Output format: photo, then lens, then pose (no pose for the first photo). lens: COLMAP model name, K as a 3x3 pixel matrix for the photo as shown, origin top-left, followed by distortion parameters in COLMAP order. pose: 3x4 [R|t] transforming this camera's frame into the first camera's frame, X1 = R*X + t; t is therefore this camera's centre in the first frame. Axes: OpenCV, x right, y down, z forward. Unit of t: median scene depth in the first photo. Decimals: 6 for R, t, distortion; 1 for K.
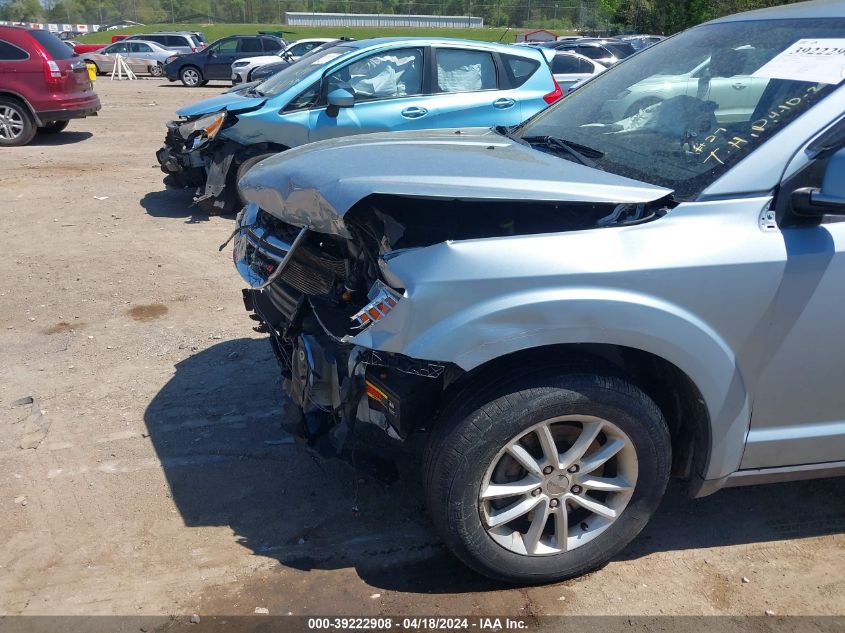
lens RADIAL K [[648.7, 0, 422.4], [0, 648.7, 340.5], [0, 0, 1]] dist [-0.006249, -0.010550]
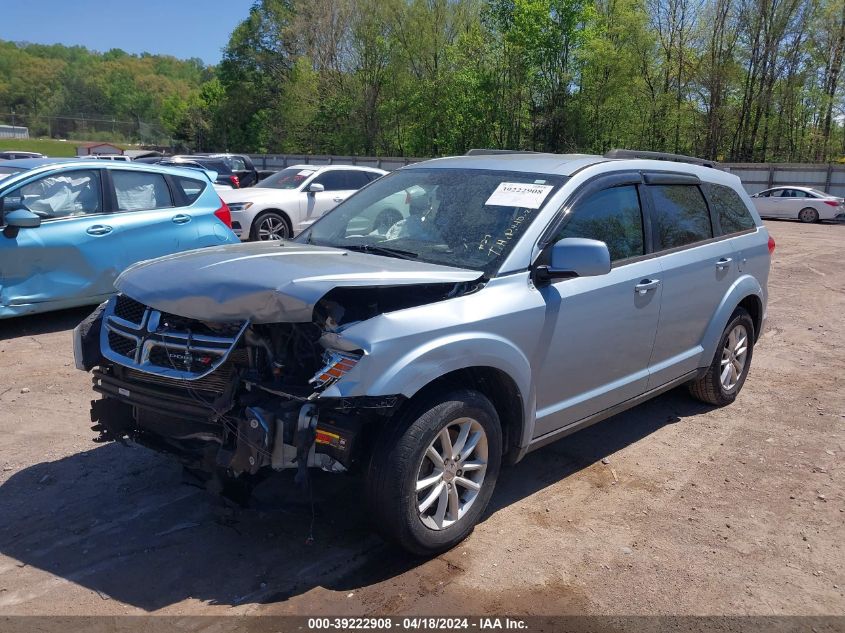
lens RADIAL K [[648.7, 0, 422.4], [0, 648.7, 340.5], [0, 0, 1]] dist [-0.006249, -0.010550]
pose [[0.821371, -0.127360, 0.555993, -0.584607], [0.212591, 0.972875, -0.091208, 0.049673], [-0.529296, 0.193114, 0.826167, -0.223677]]
